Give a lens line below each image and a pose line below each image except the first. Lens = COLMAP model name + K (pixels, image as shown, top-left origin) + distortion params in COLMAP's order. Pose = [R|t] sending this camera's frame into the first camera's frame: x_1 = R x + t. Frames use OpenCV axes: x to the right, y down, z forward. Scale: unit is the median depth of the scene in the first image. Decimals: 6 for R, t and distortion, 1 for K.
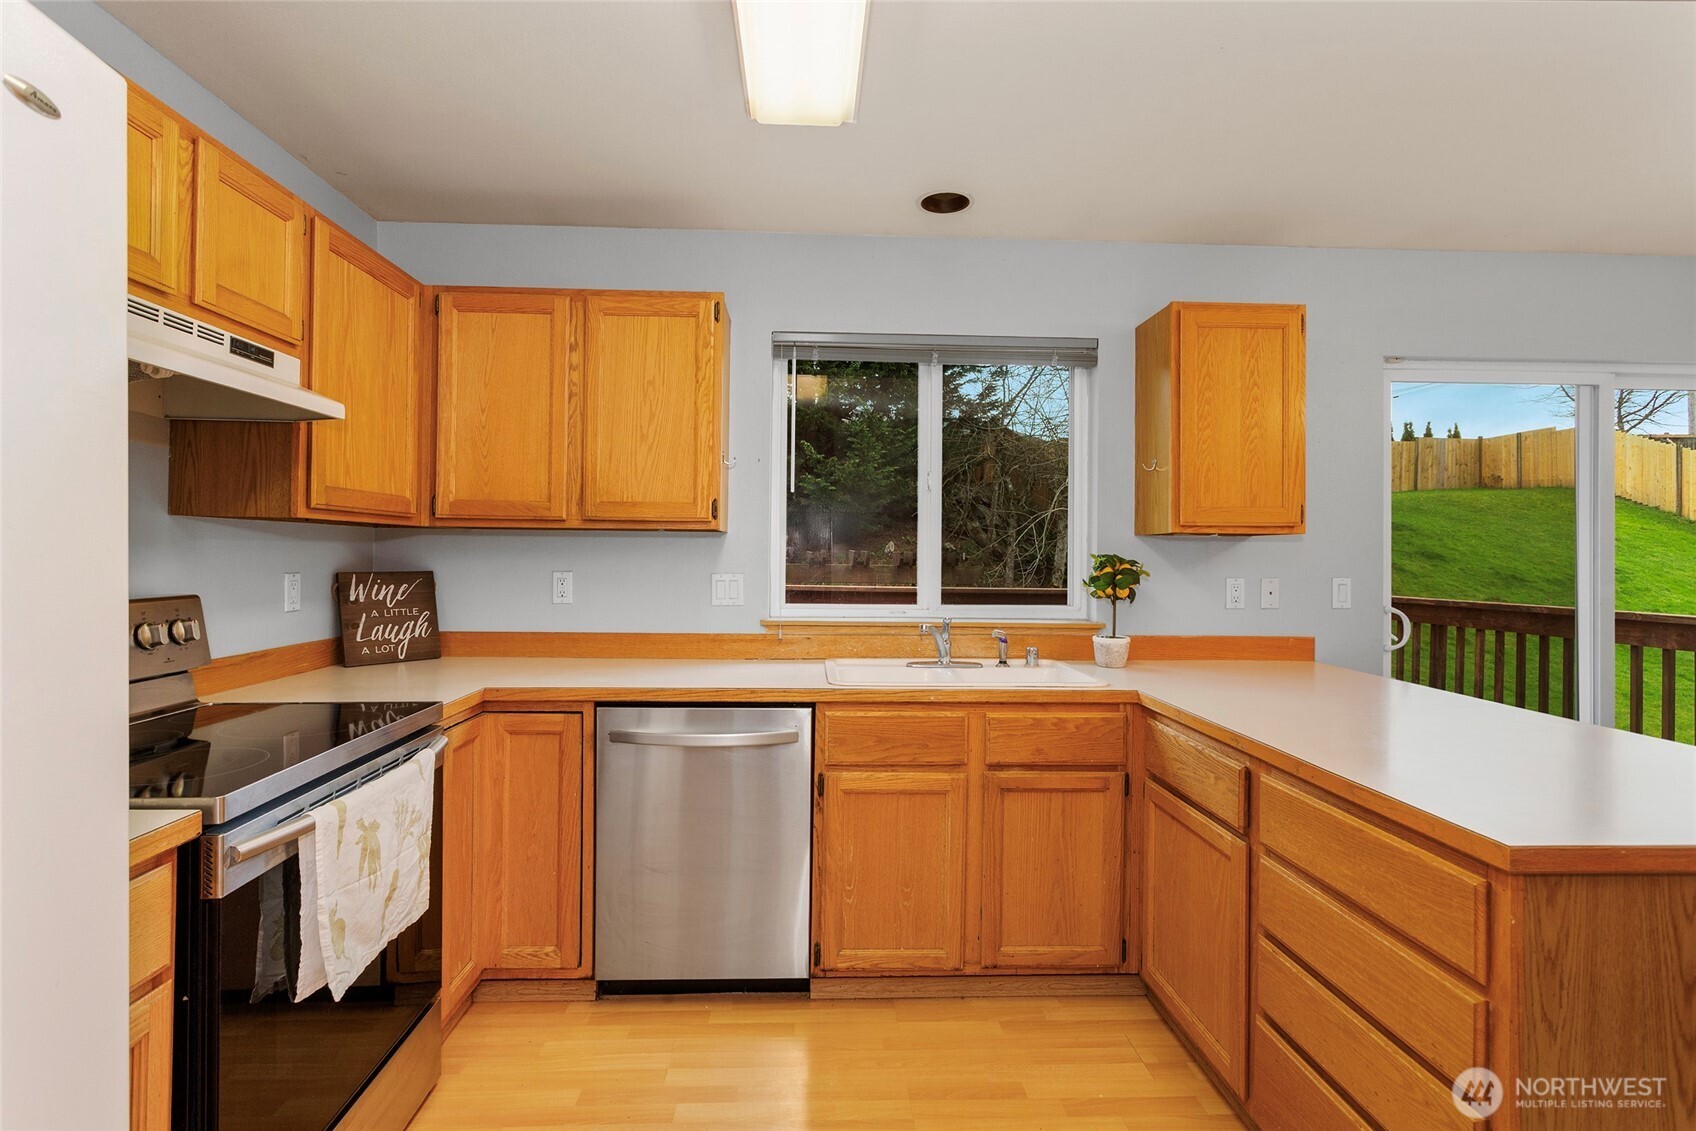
lens RADIAL K [[817.6, 0, 840.7], [0, 817.6, 536.5], [0, 0, 1]] dist [-0.002125, 0.002386]
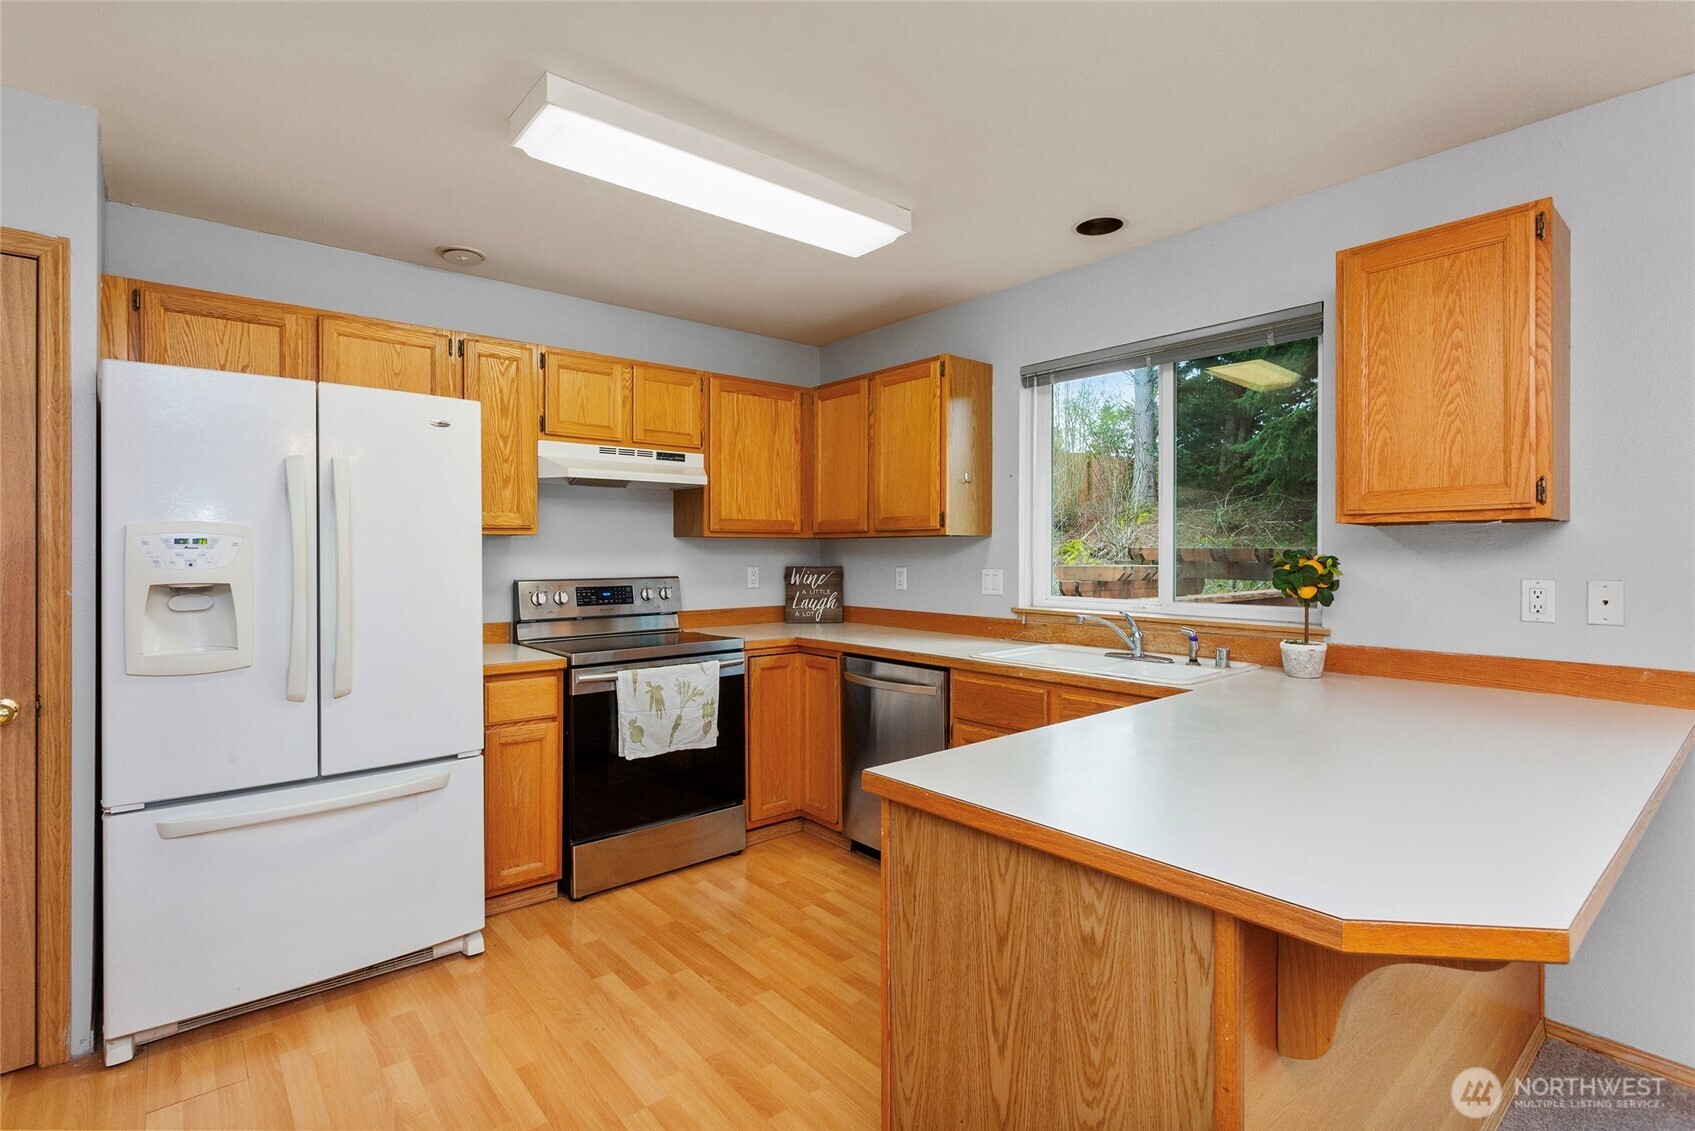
lens RADIAL K [[817.1, 0, 840.2], [0, 817.1, 536.5], [0, 0, 1]] dist [-0.002125, 0.002386]
pose [[0.602784, -0.025932, -0.797483, 0.802420], [0.024936, 0.999596, -0.013656, 0.007870], [0.797515, -0.011654, 0.603187, 0.075735]]
